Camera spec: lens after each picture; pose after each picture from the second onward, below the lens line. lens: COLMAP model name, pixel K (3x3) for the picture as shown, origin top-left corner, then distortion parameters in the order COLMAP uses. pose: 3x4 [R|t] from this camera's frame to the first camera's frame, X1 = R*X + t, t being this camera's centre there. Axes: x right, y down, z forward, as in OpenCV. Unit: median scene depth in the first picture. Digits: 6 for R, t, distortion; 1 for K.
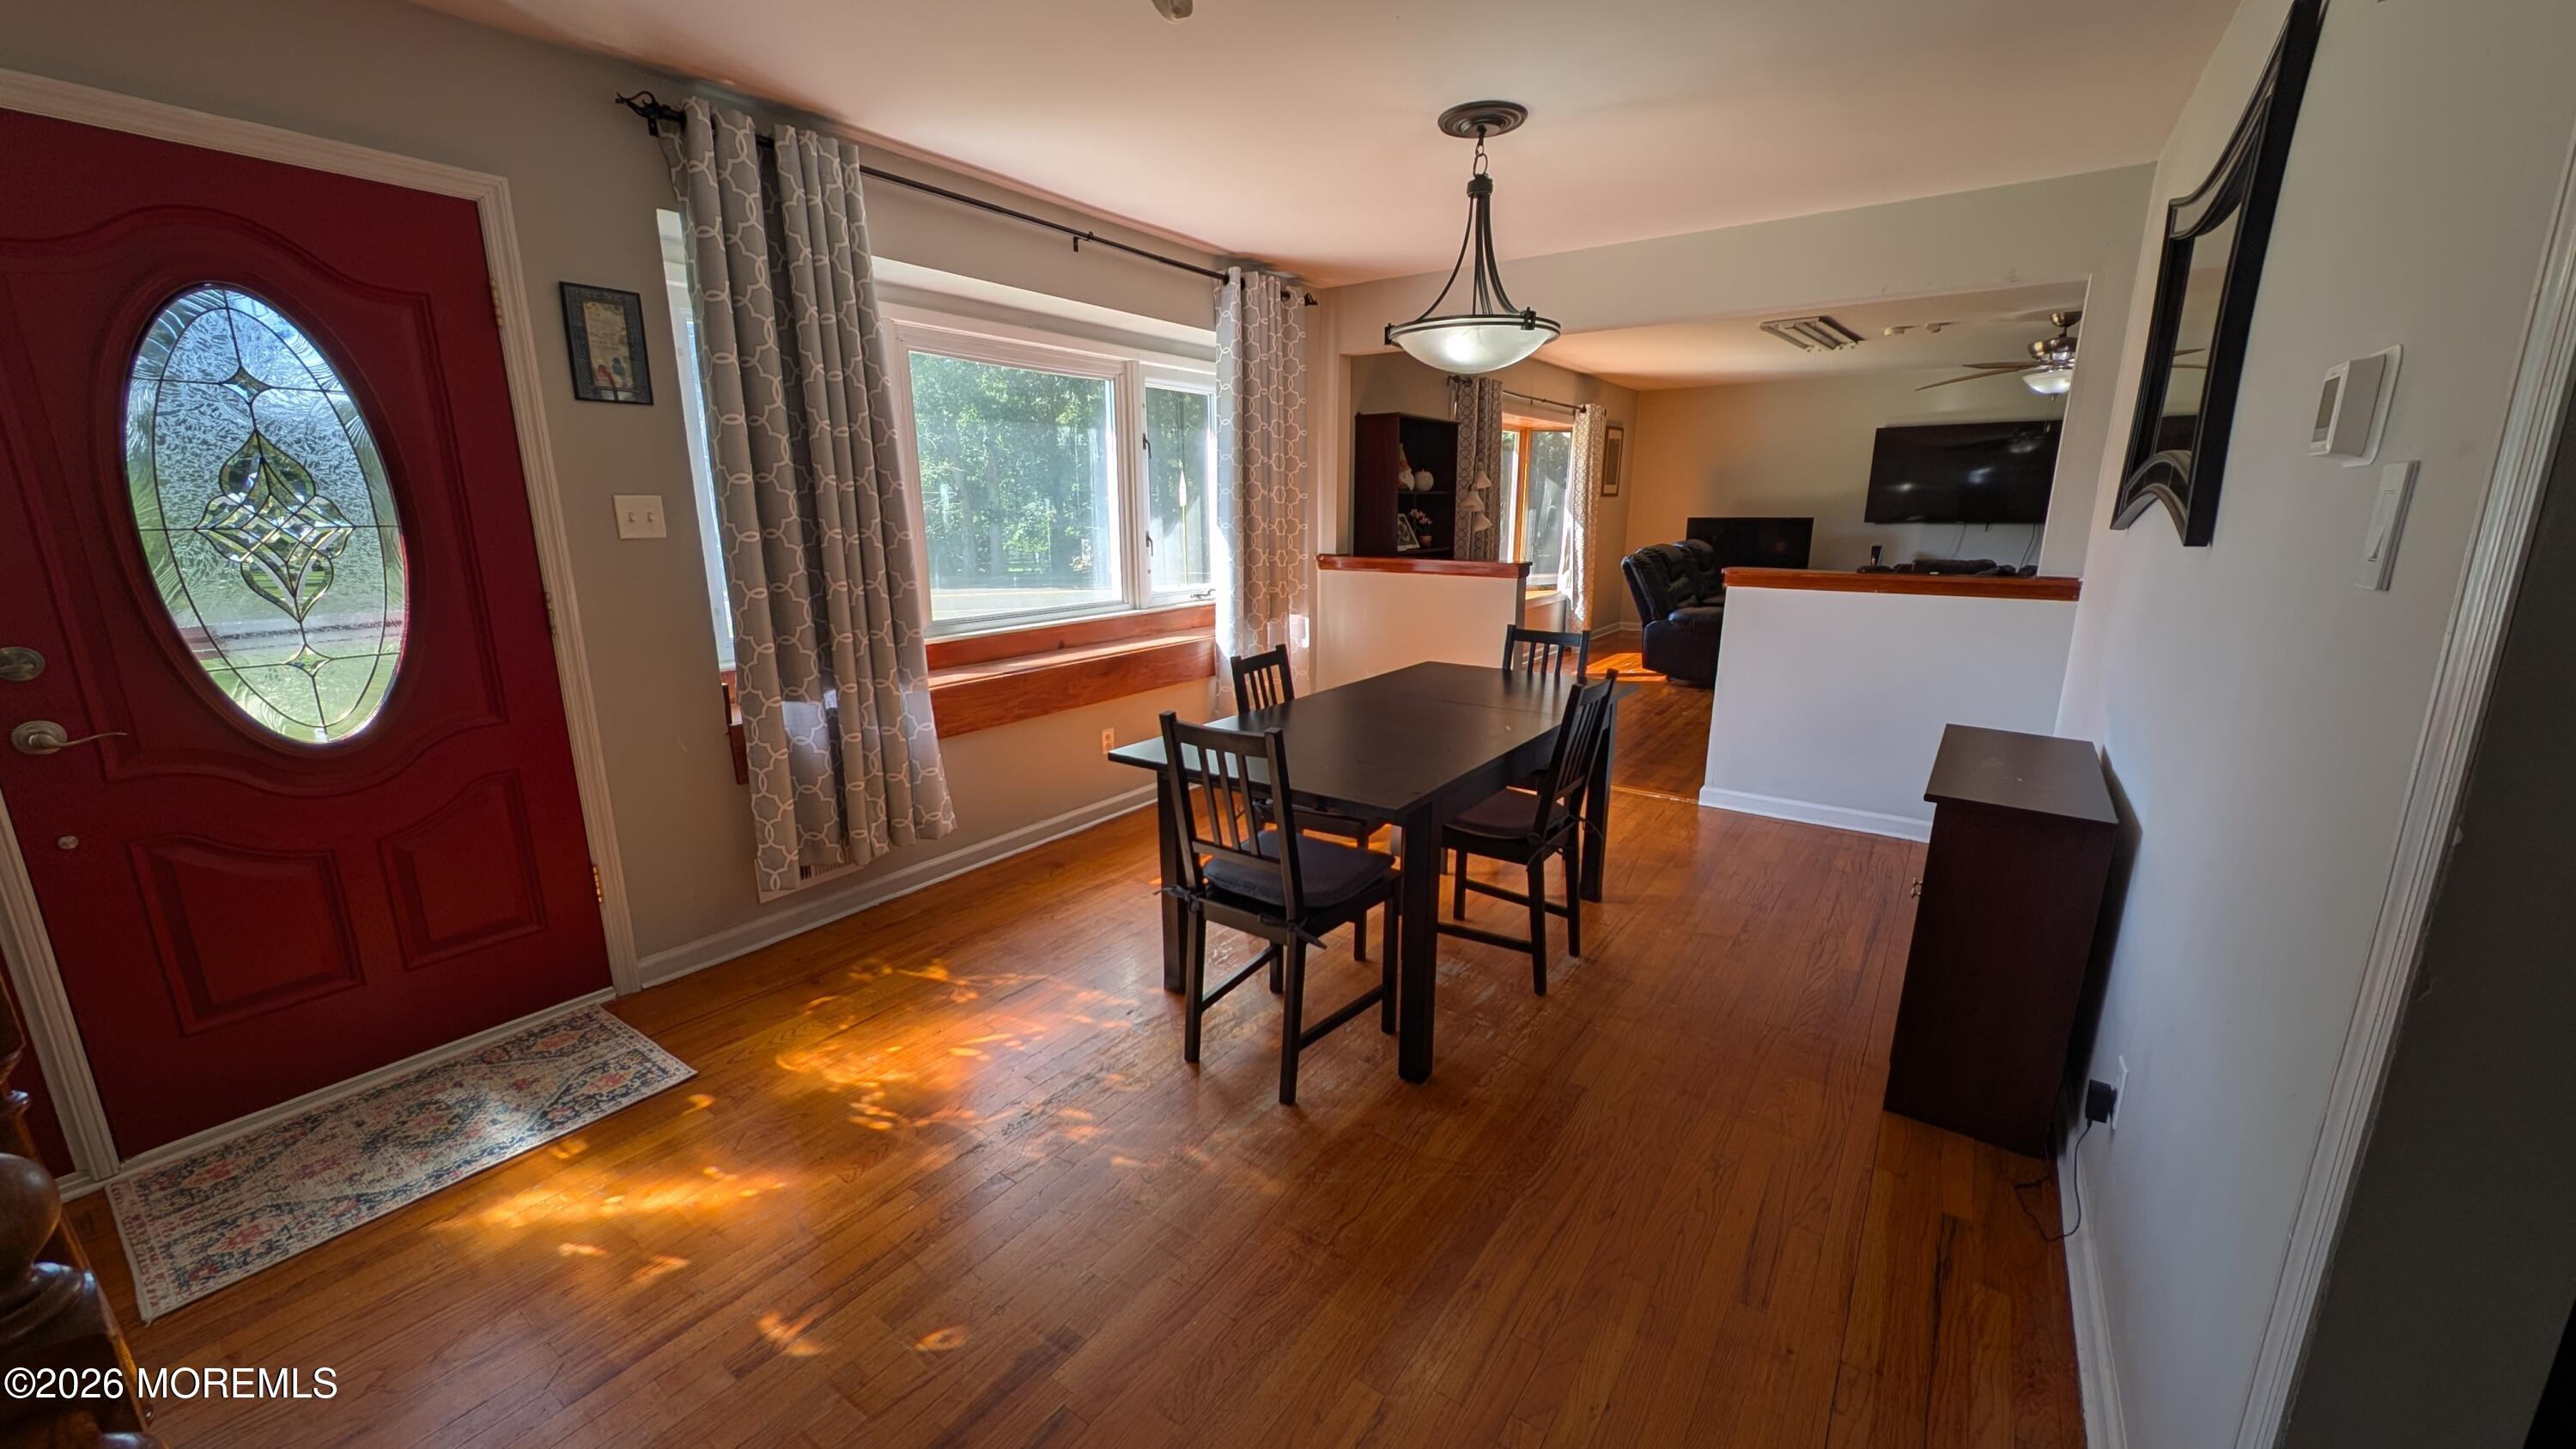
lens RADIAL K [[958.7, 0, 1292.6], [0, 958.7, 730.9], [0, 0, 1]] dist [0.001111, -0.000178]
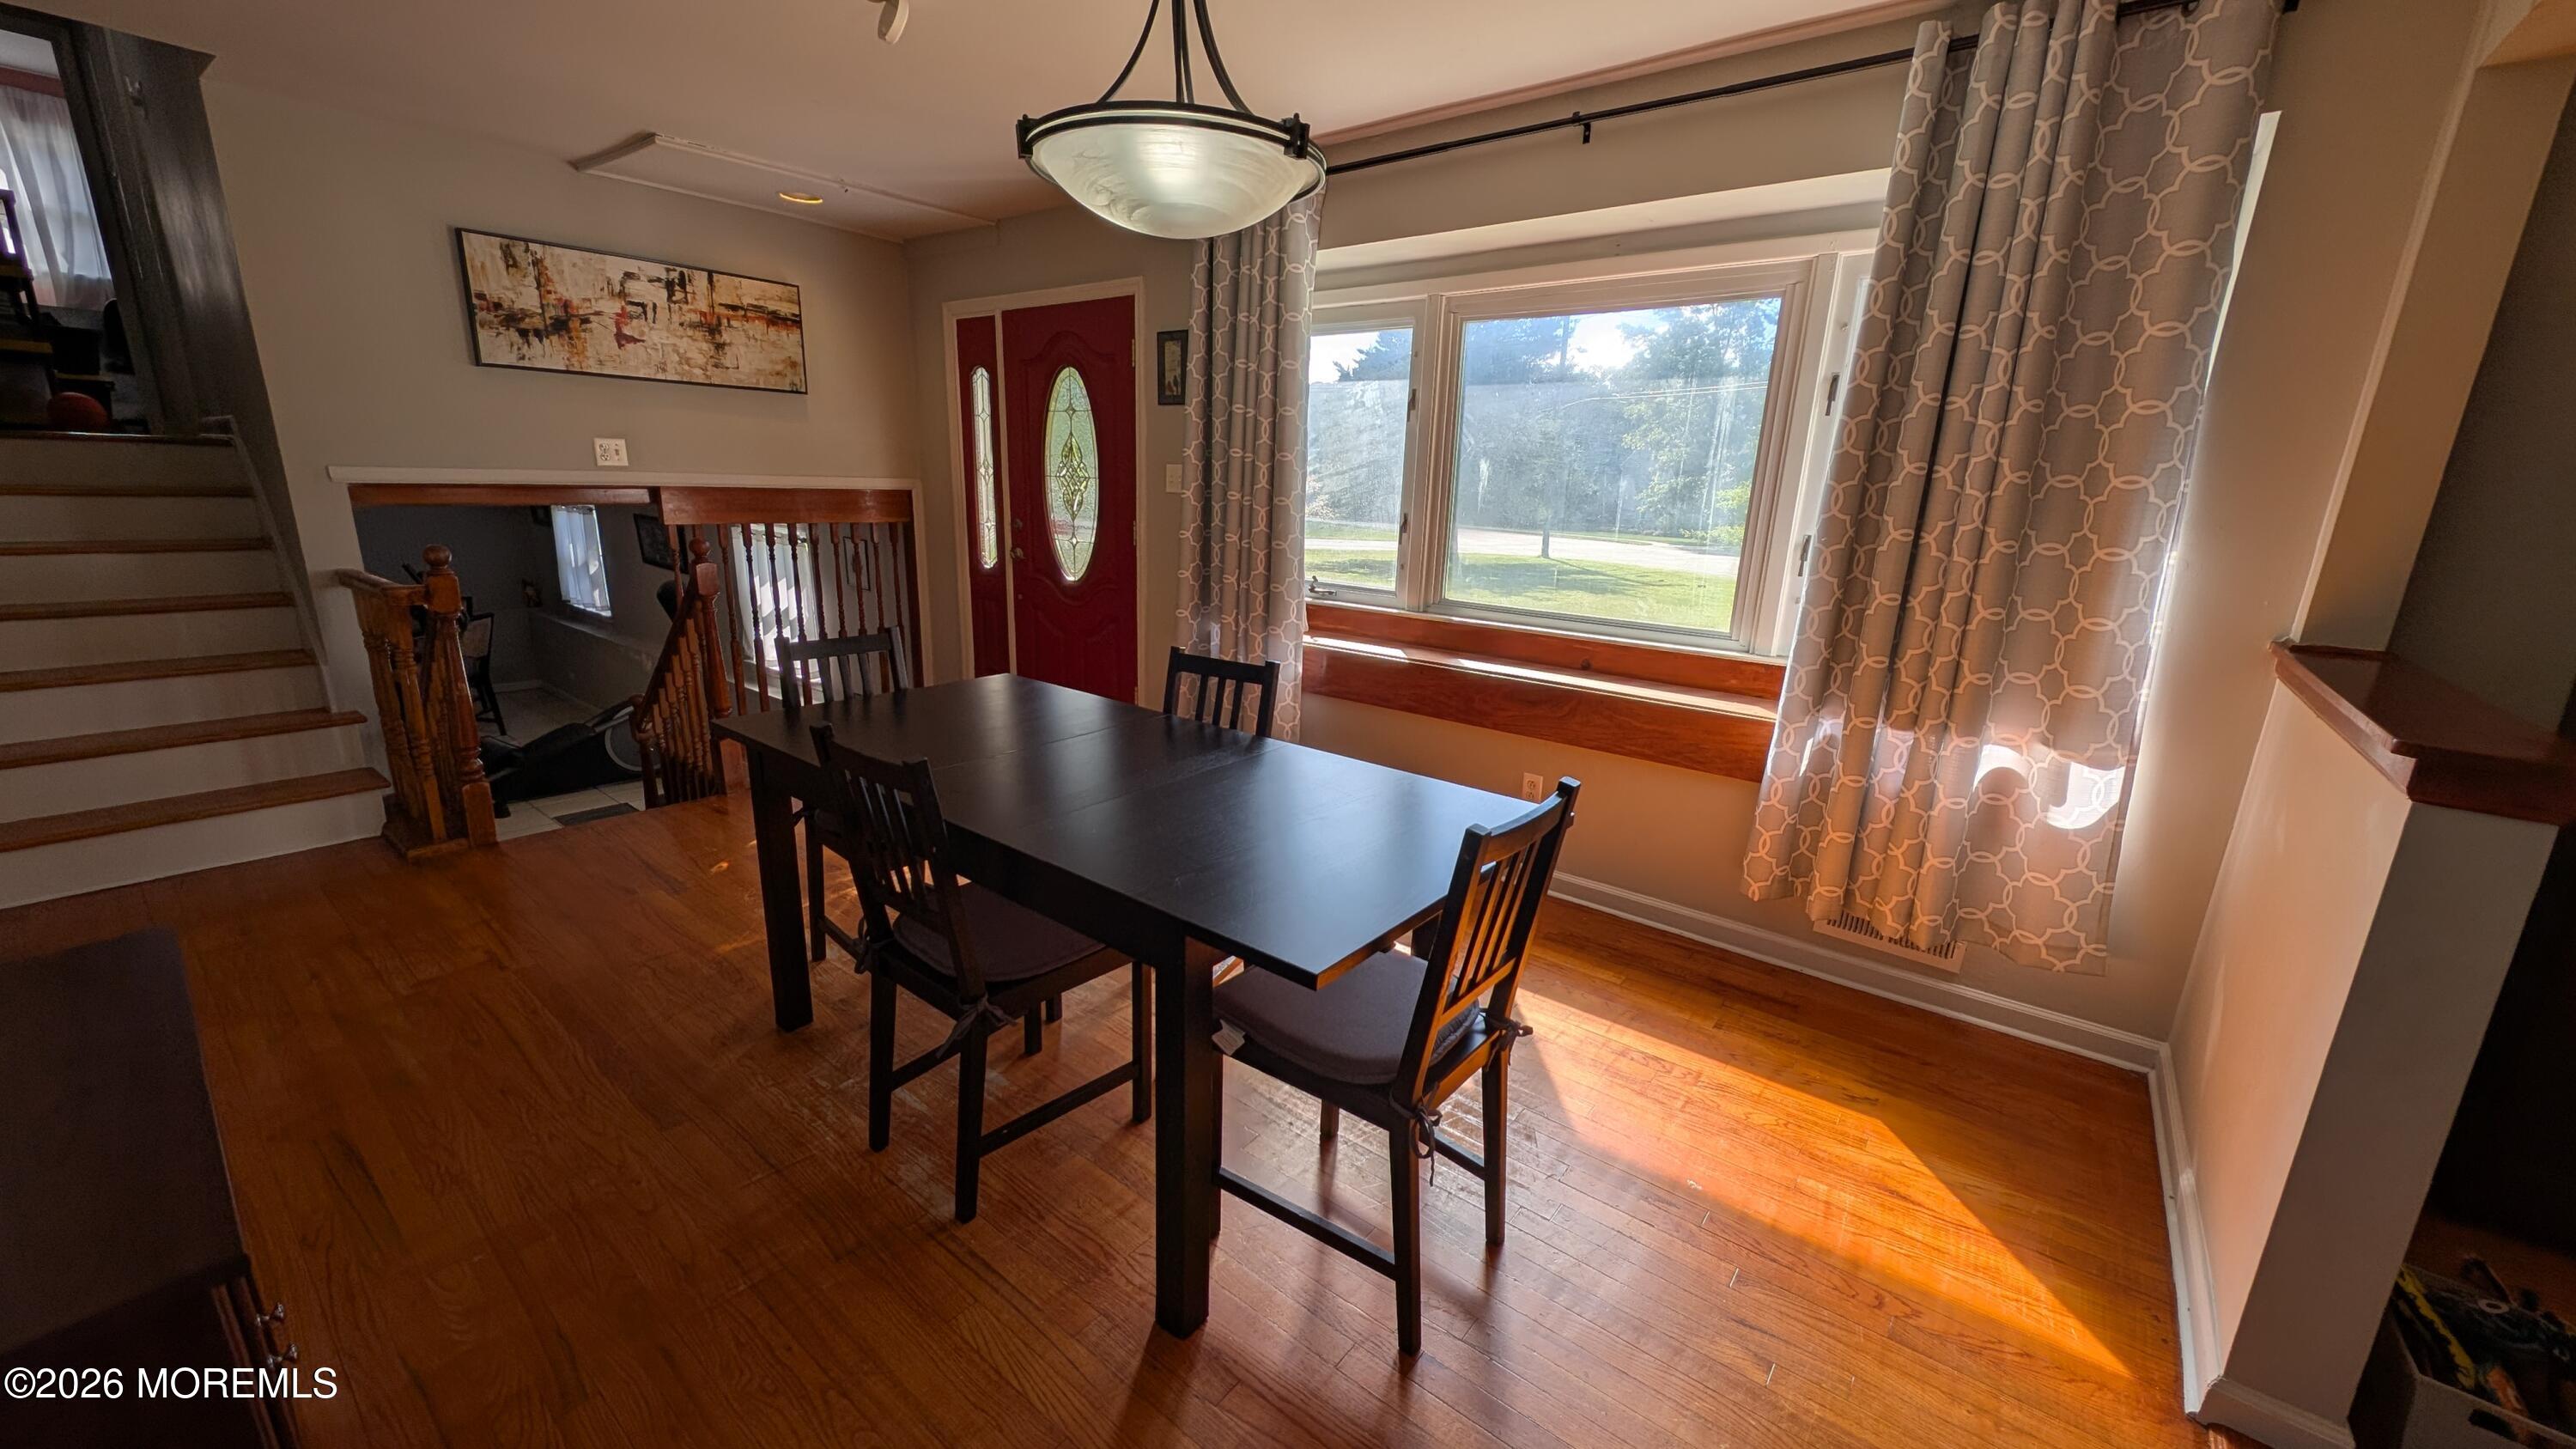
lens RADIAL K [[958.7, 0, 1307.1], [0, 958.7, 716.2], [0, 0, 1]] dist [0.001111, -0.000178]
pose [[-0.054234, 0.247130, -0.967463, 0.955477], [-0.257943, 0.932537, 0.252668, -0.340612], [0.964637, 0.263254, 0.013170, 1.401582]]
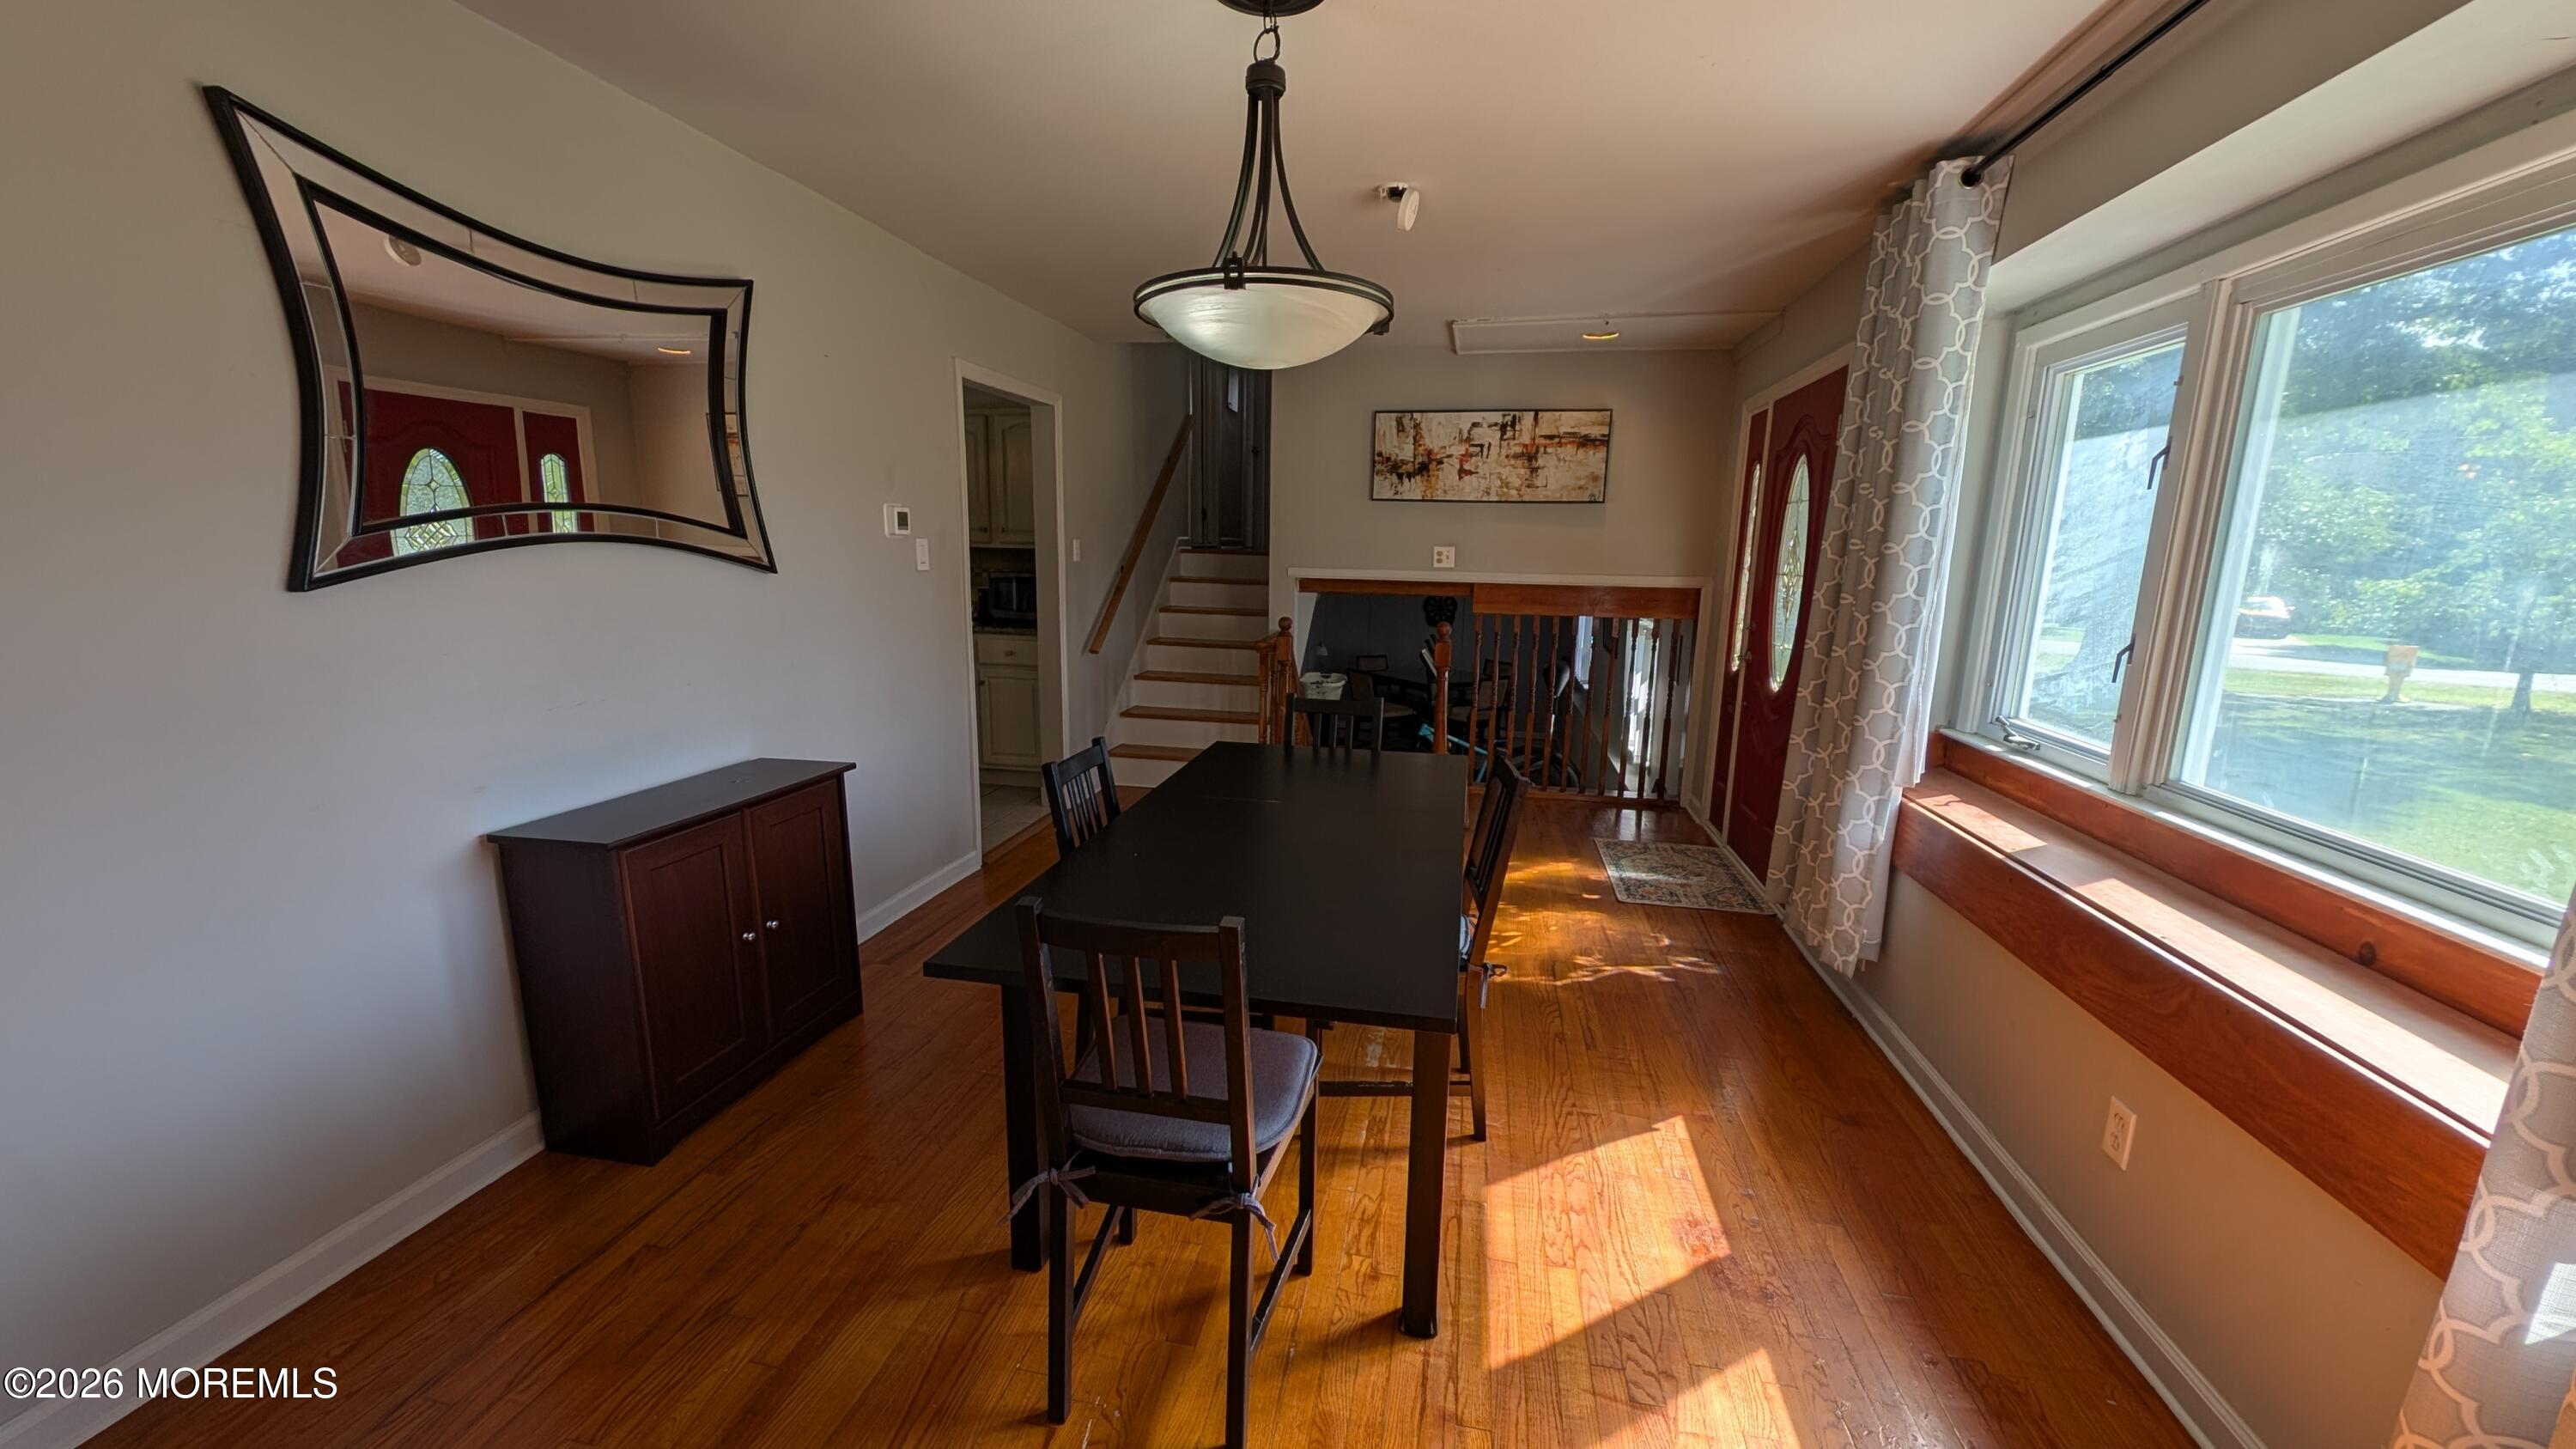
lens RADIAL K [[958.7, 0, 1291.9], [0, 958.7, 723.6], [0, 0, 1]] dist [0.001111, -0.000178]
pose [[-0.915077, 0.061220, -0.398605, 0.531367], [-0.105134, 0.918017, 0.382351, -0.488784], [0.389334, 0.391788, -0.833620, 1.982878]]
